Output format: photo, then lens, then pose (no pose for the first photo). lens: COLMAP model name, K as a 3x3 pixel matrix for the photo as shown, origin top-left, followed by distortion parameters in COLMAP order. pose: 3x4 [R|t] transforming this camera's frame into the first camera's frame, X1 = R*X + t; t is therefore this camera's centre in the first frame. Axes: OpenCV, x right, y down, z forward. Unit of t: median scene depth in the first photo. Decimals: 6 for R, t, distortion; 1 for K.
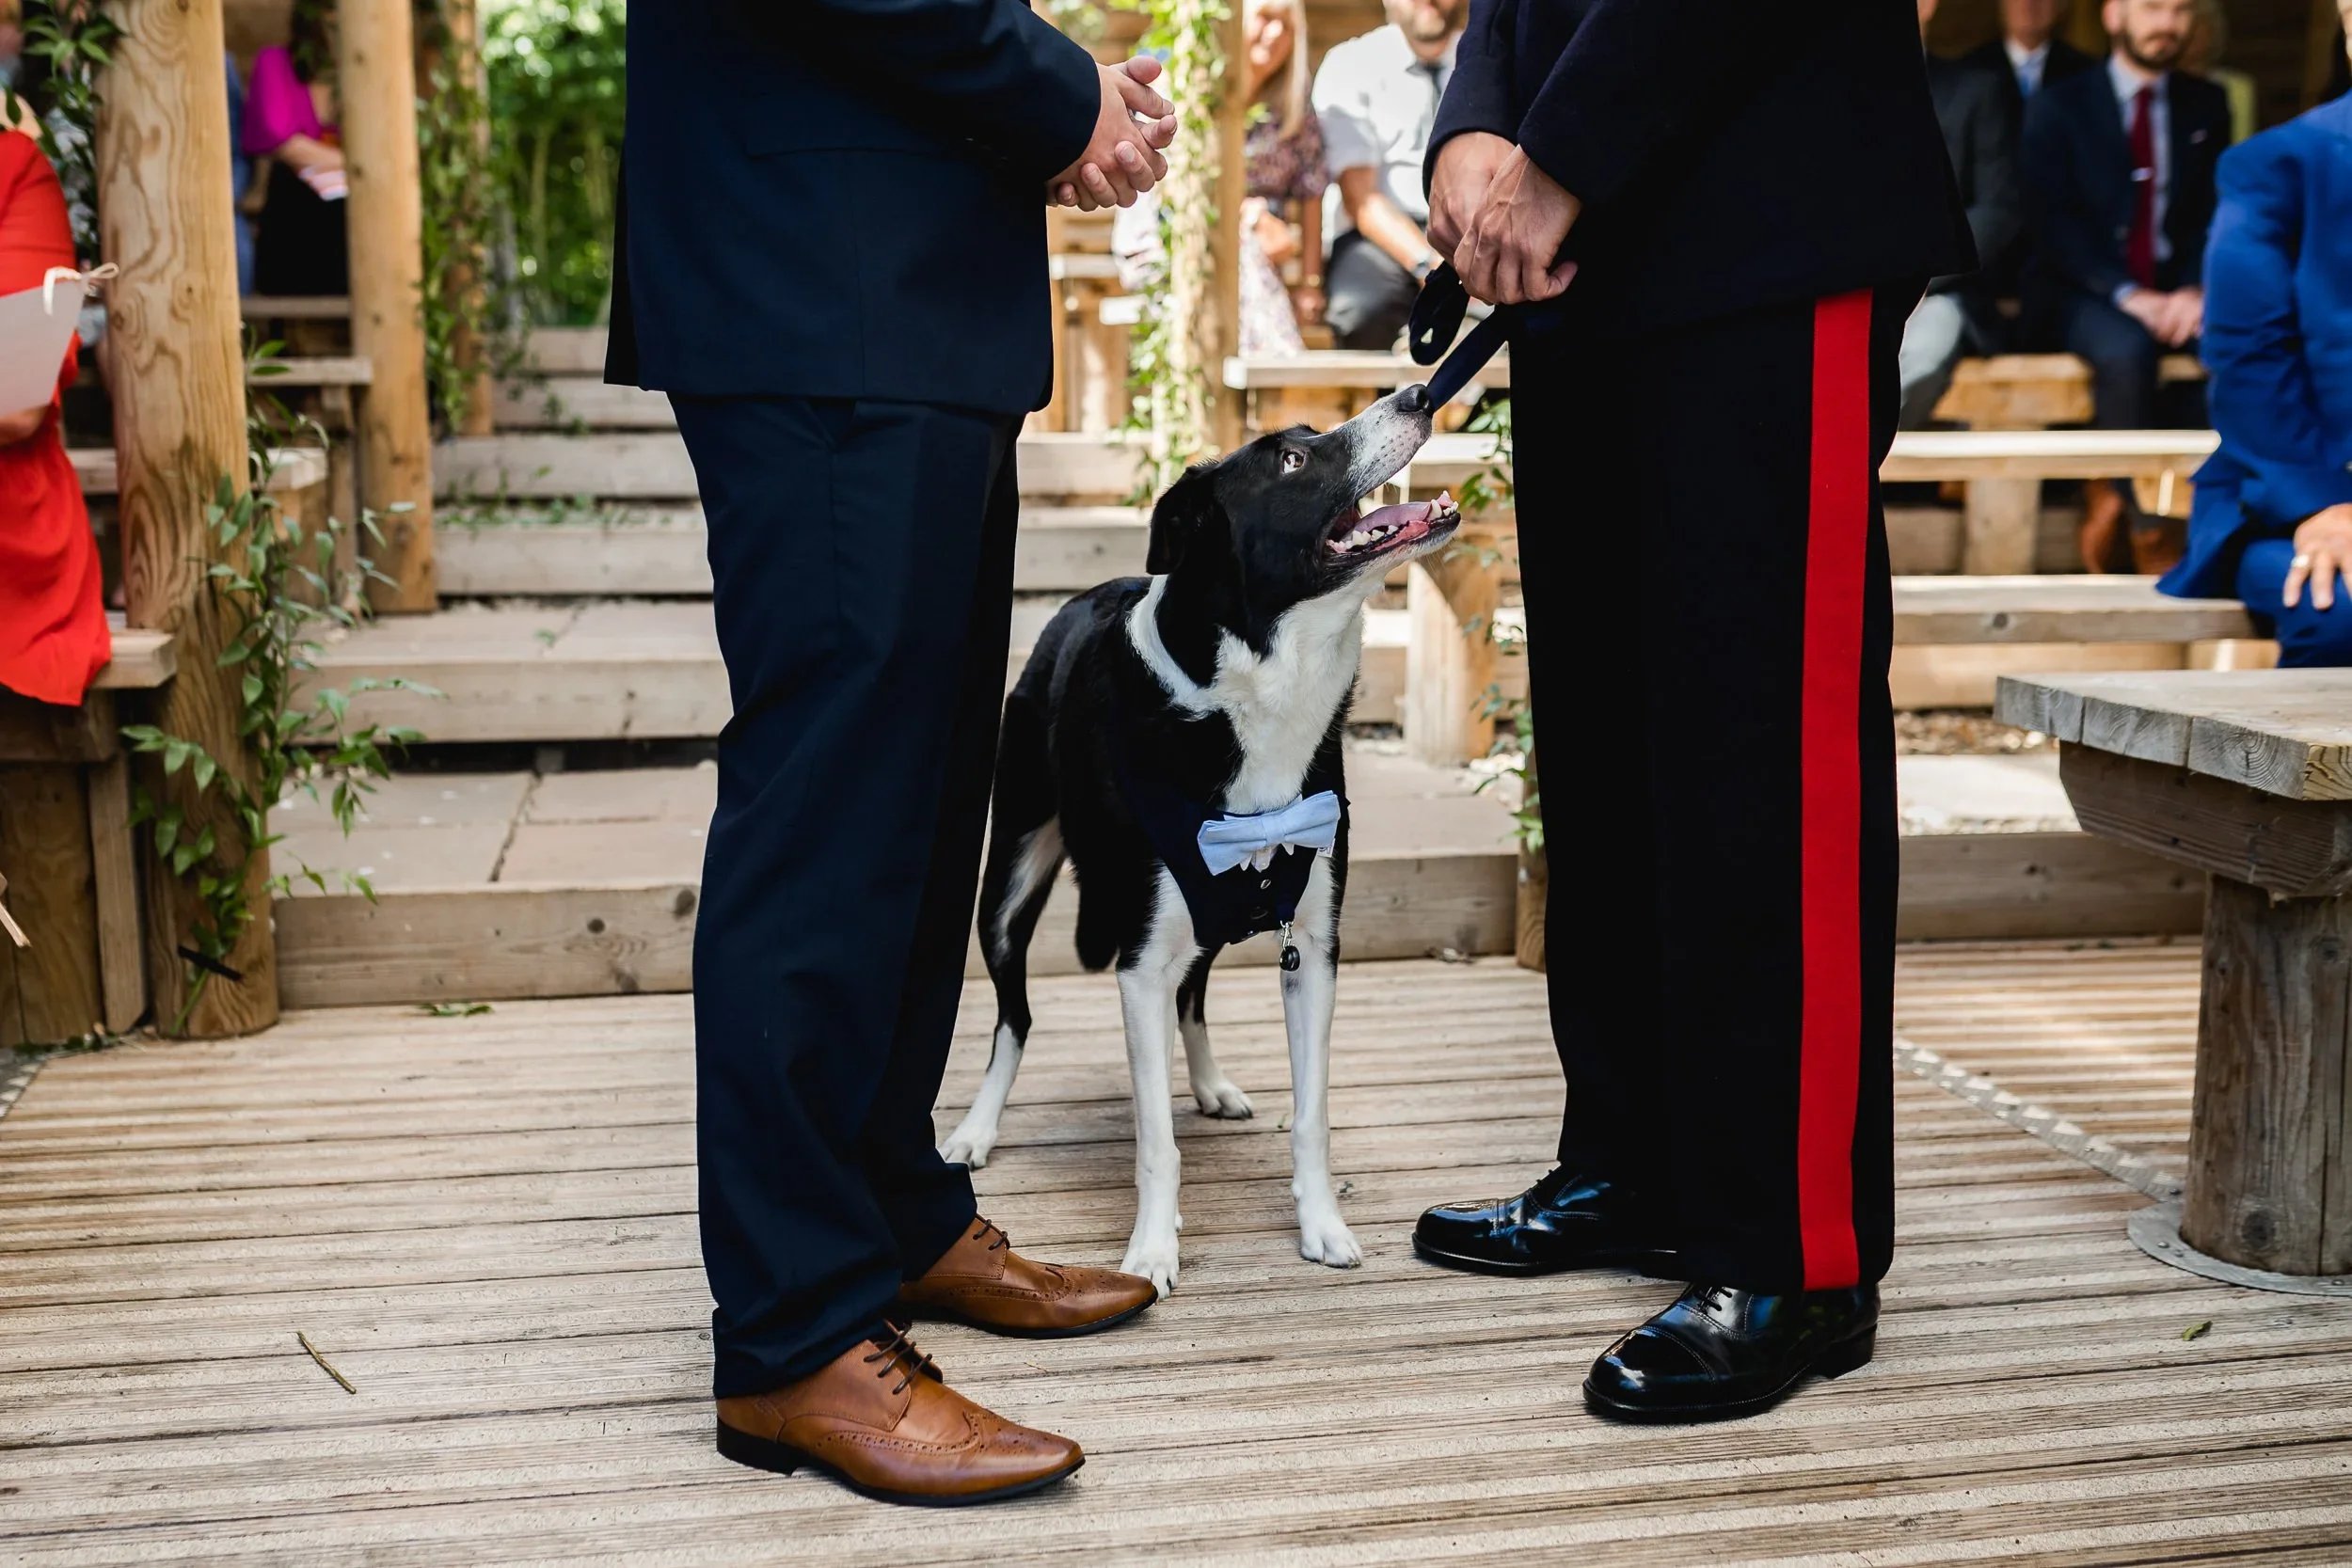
lens RADIAL K [[2364.7, 0, 1107.3], [0, 2364.7, 827.8], [0, 0, 1]] dist [0.003297, 0.000000]
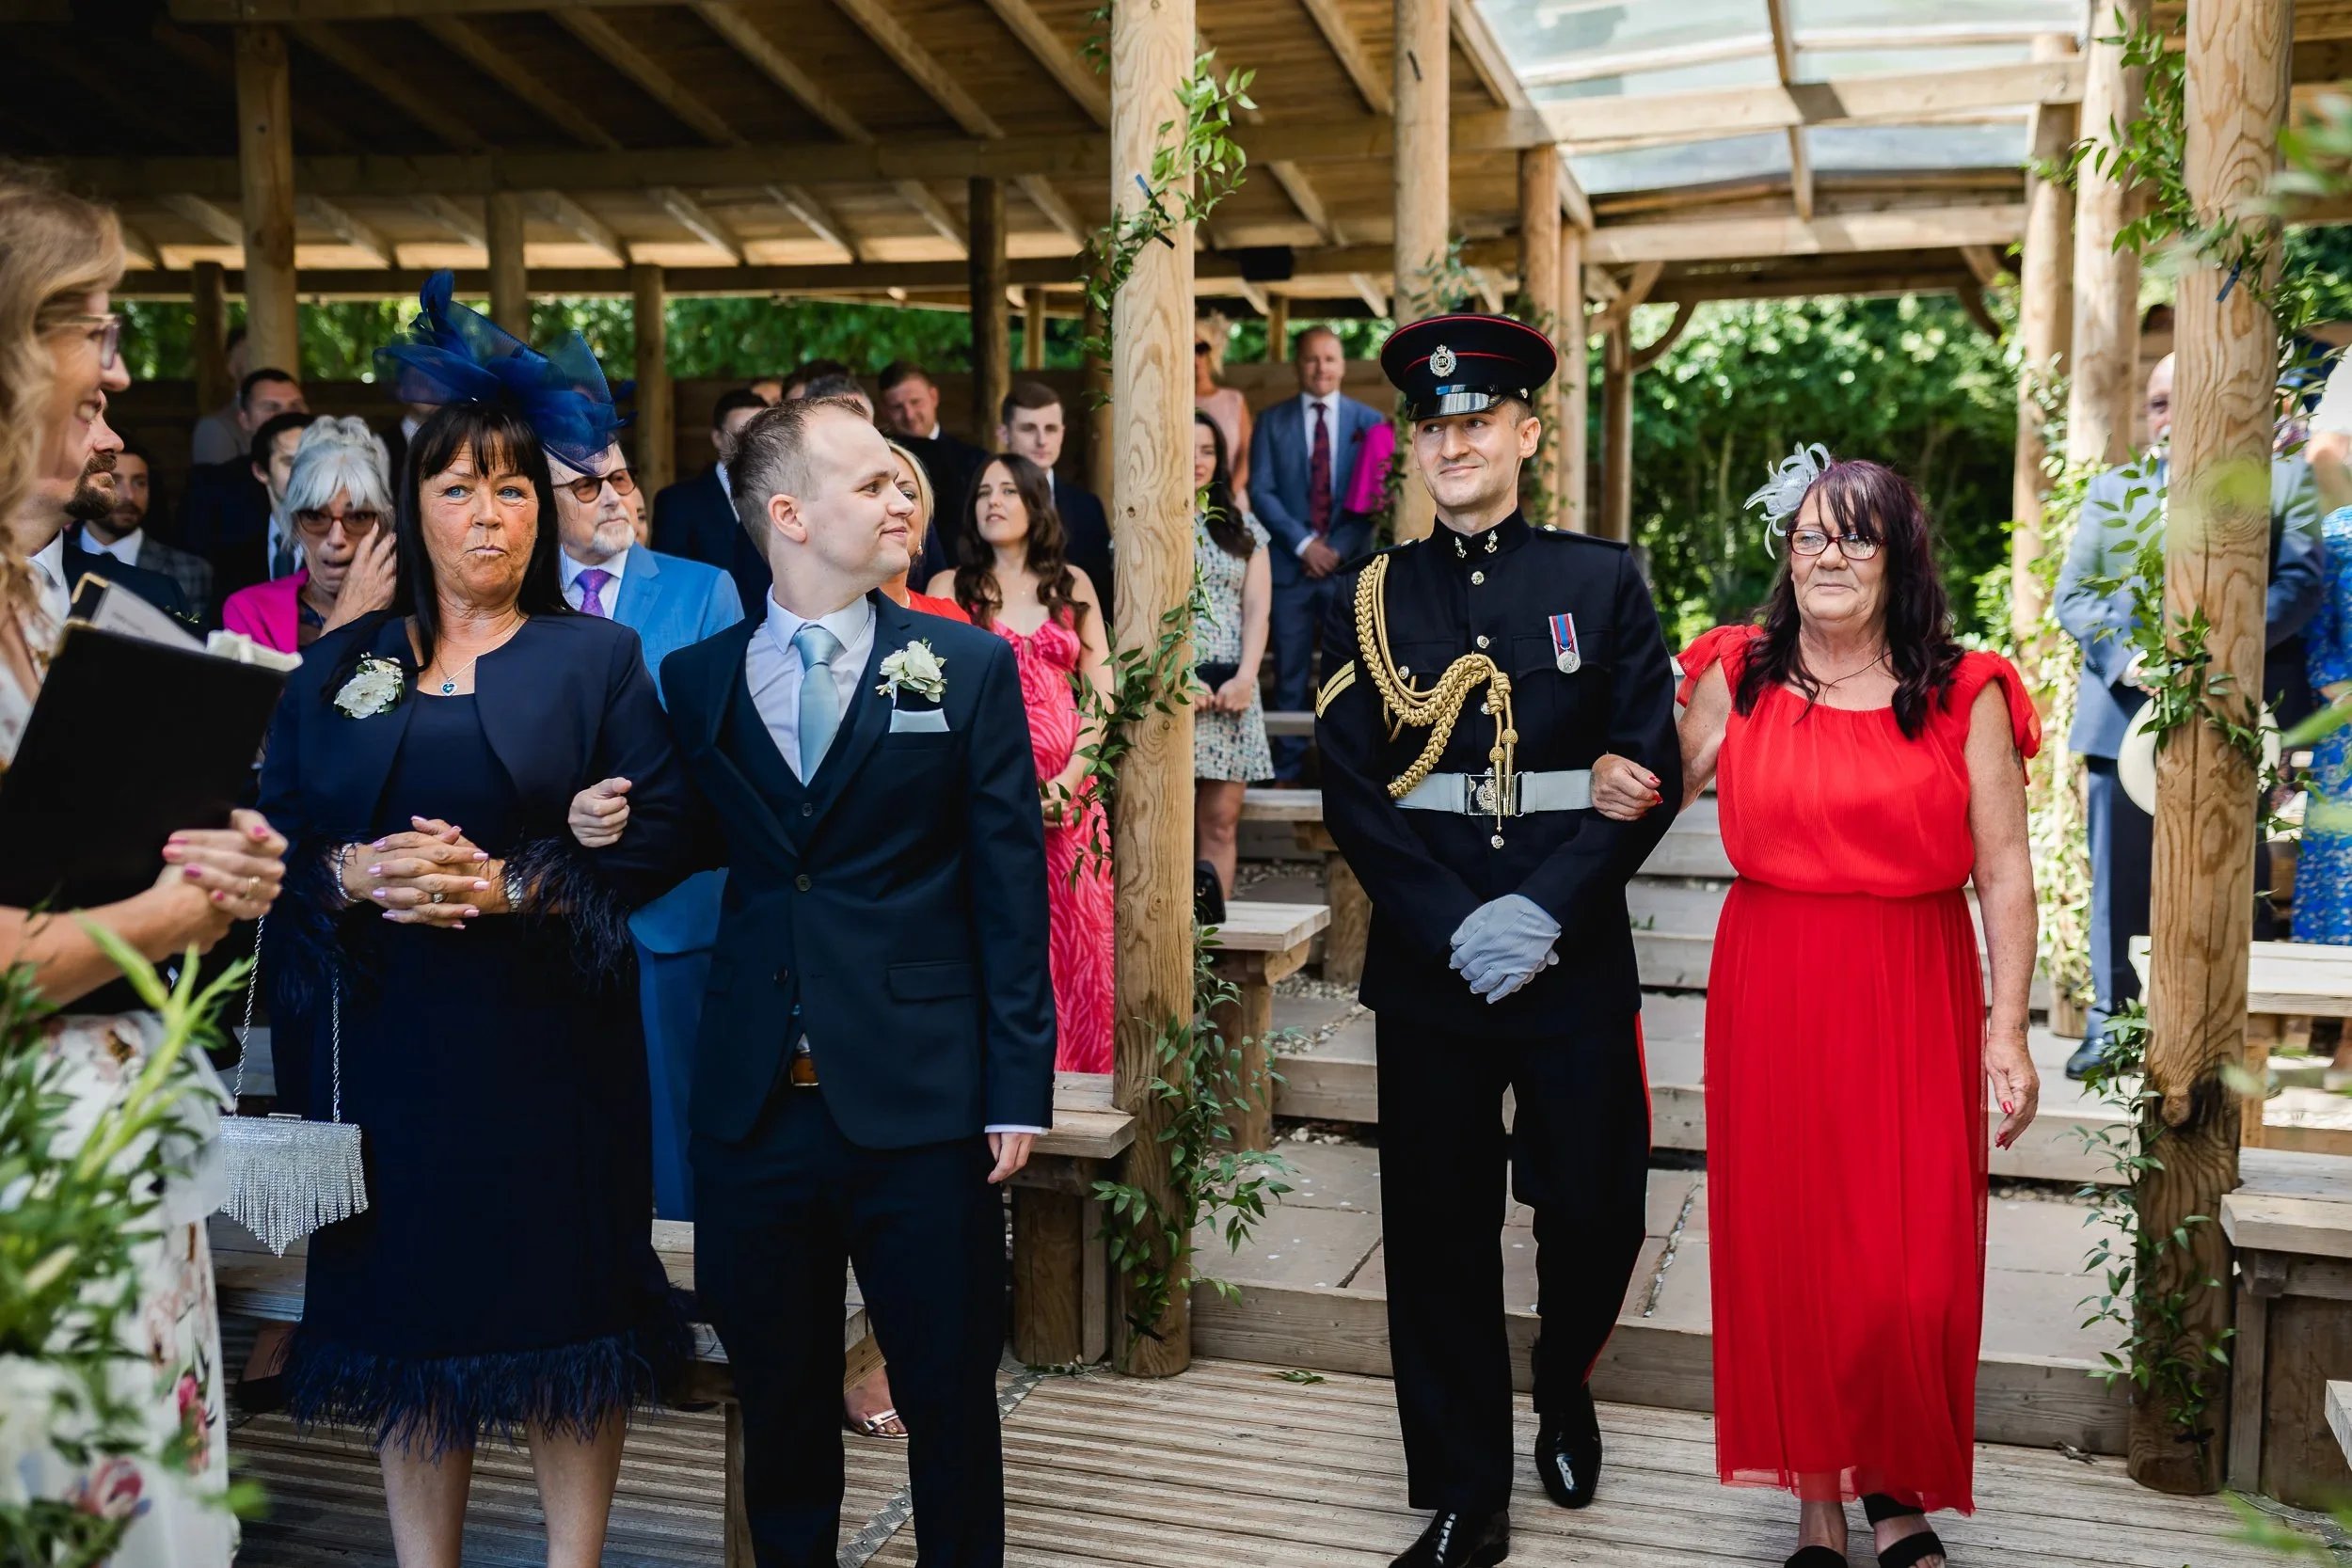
lens RADIAL K [[2172.4, 0, 1208.5], [0, 2172.4, 804.7], [0, 0, 1]] dist [-0.001087, 0.000000]
pose [[0.885012, 0.044169, -0.463469, 0.311453], [-0.084304, 0.994237, -0.066230, -0.201924], [0.457873, 0.097687, 0.883635, -0.267875]]
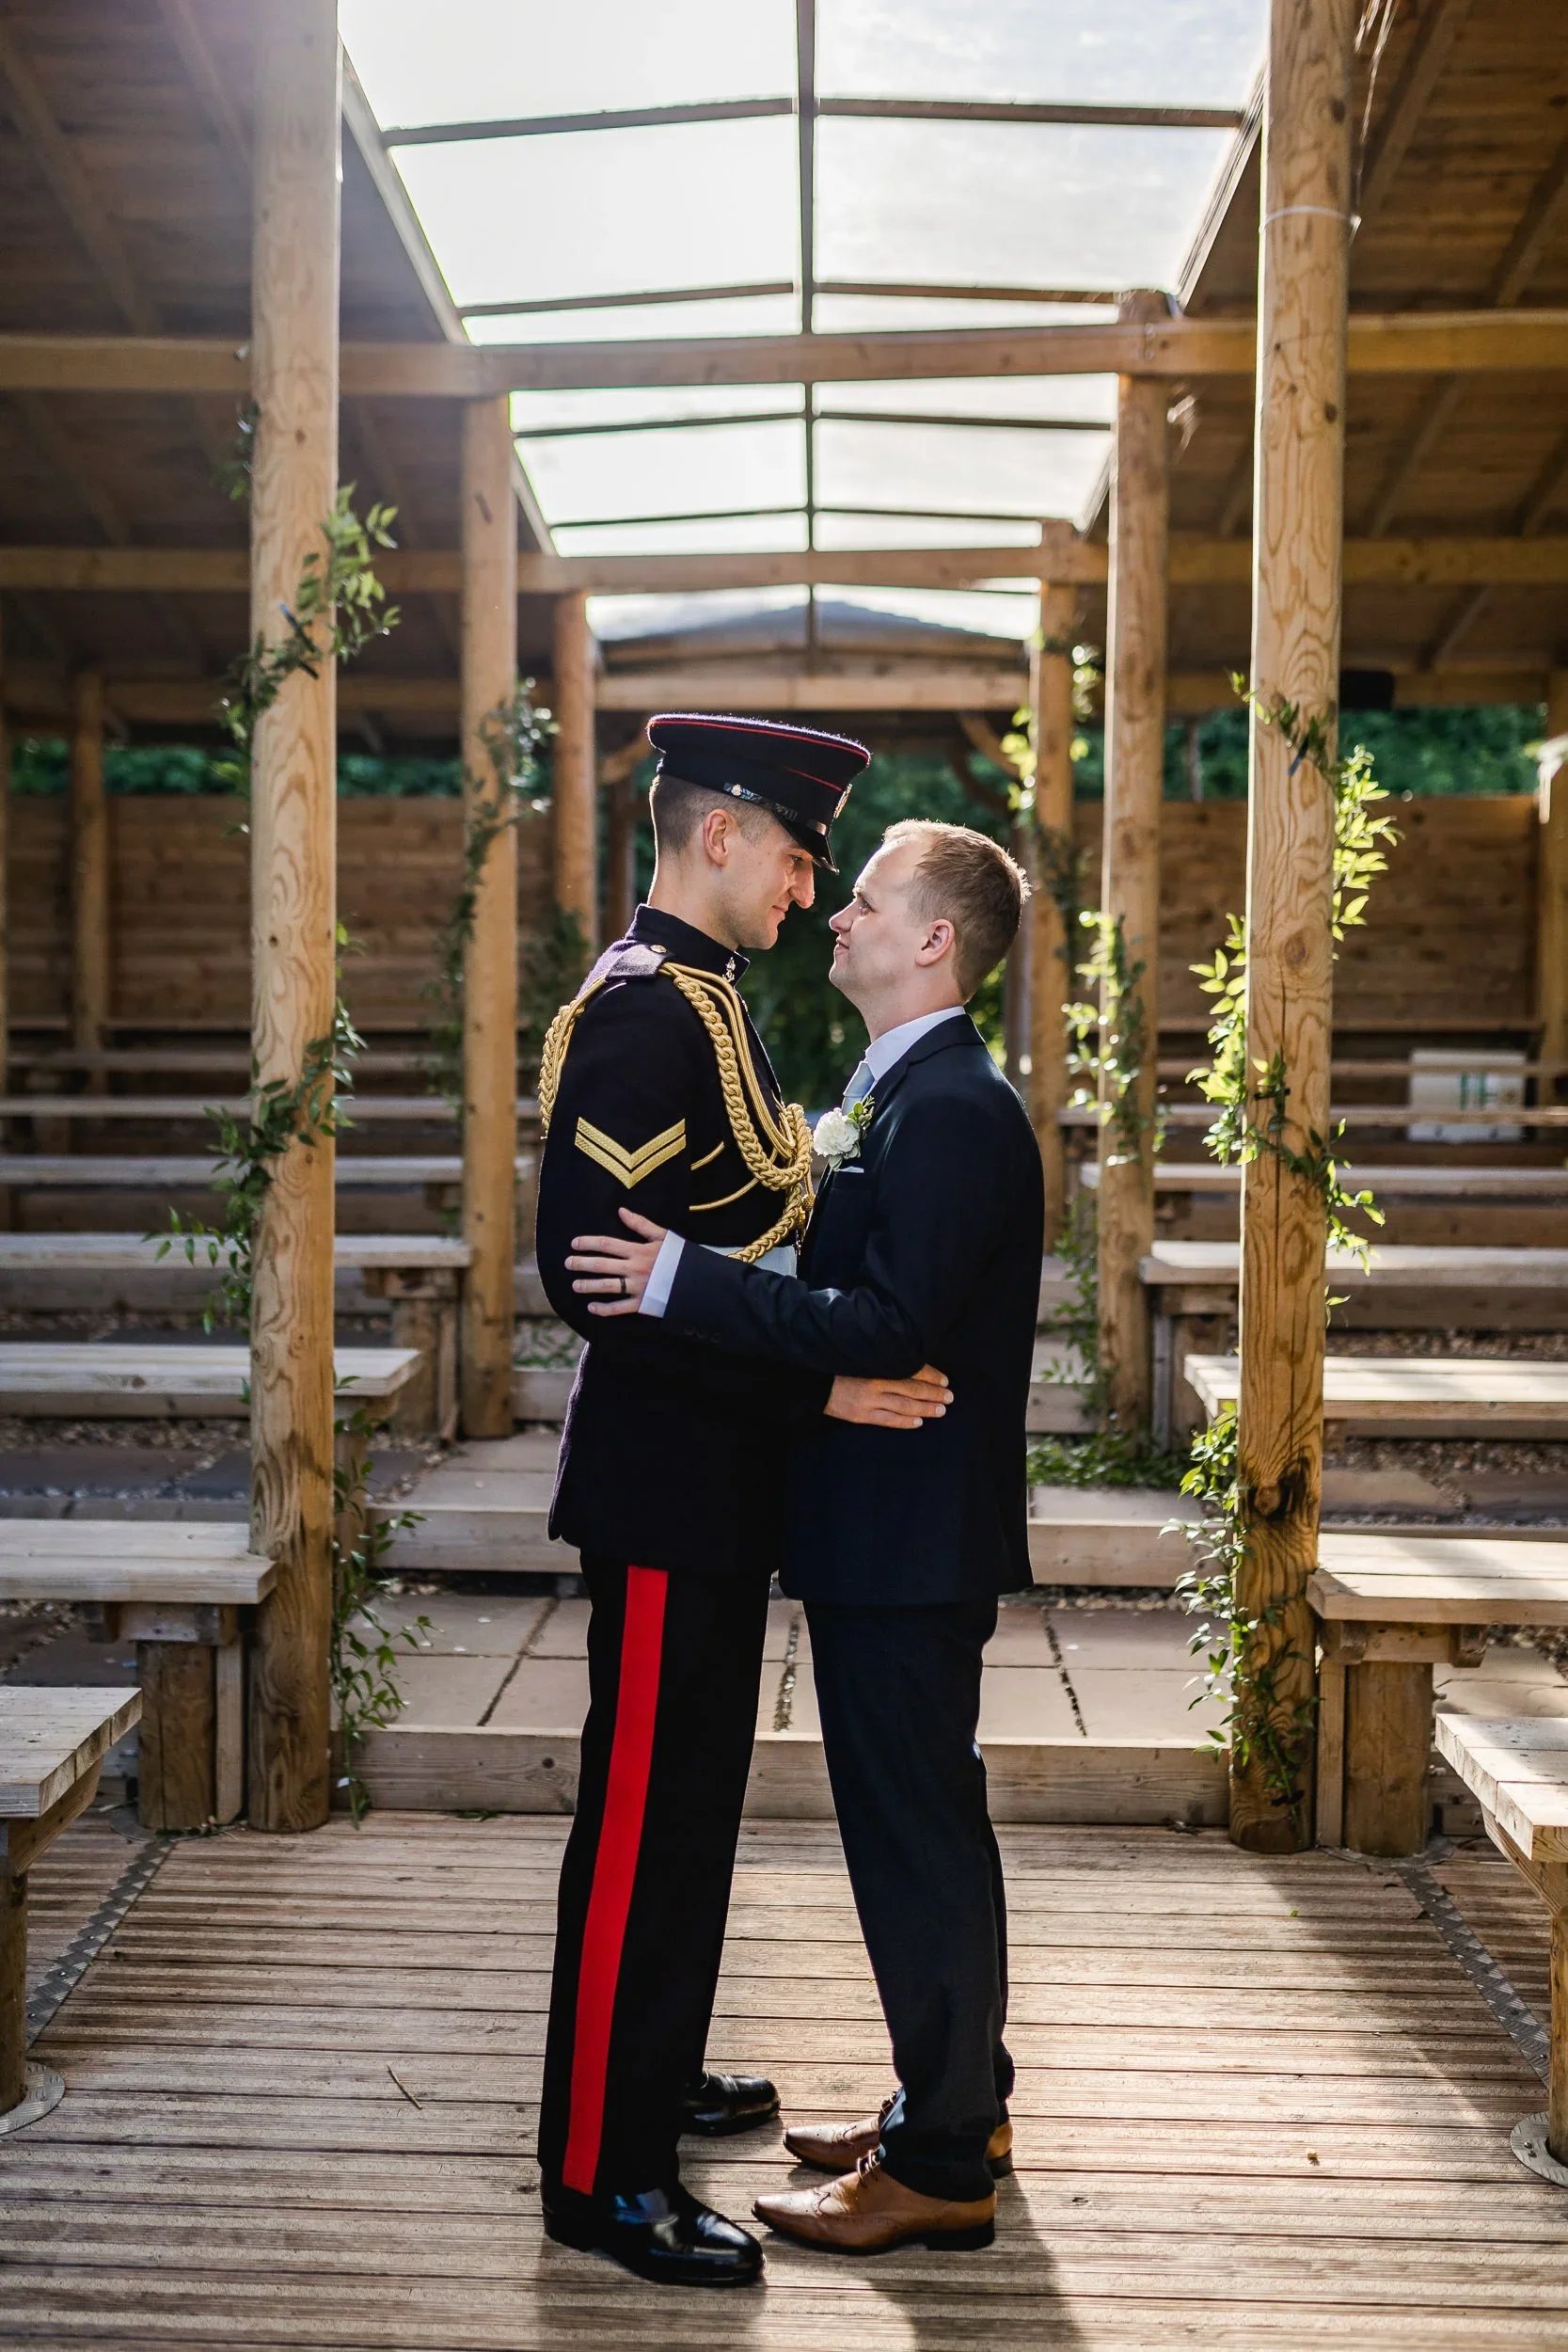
lens RADIAL K [[2291.5, 0, 759.5], [0, 2291.5, 1163.5], [0, 0, 1]] dist [-0.001052, 0.000000]
pose [[0.976783, 0.019312, -0.213358, 0.221954], [-0.047901, 0.990402, -0.129651, -0.163578], [0.208806, 0.136861, 0.968333, -0.400555]]
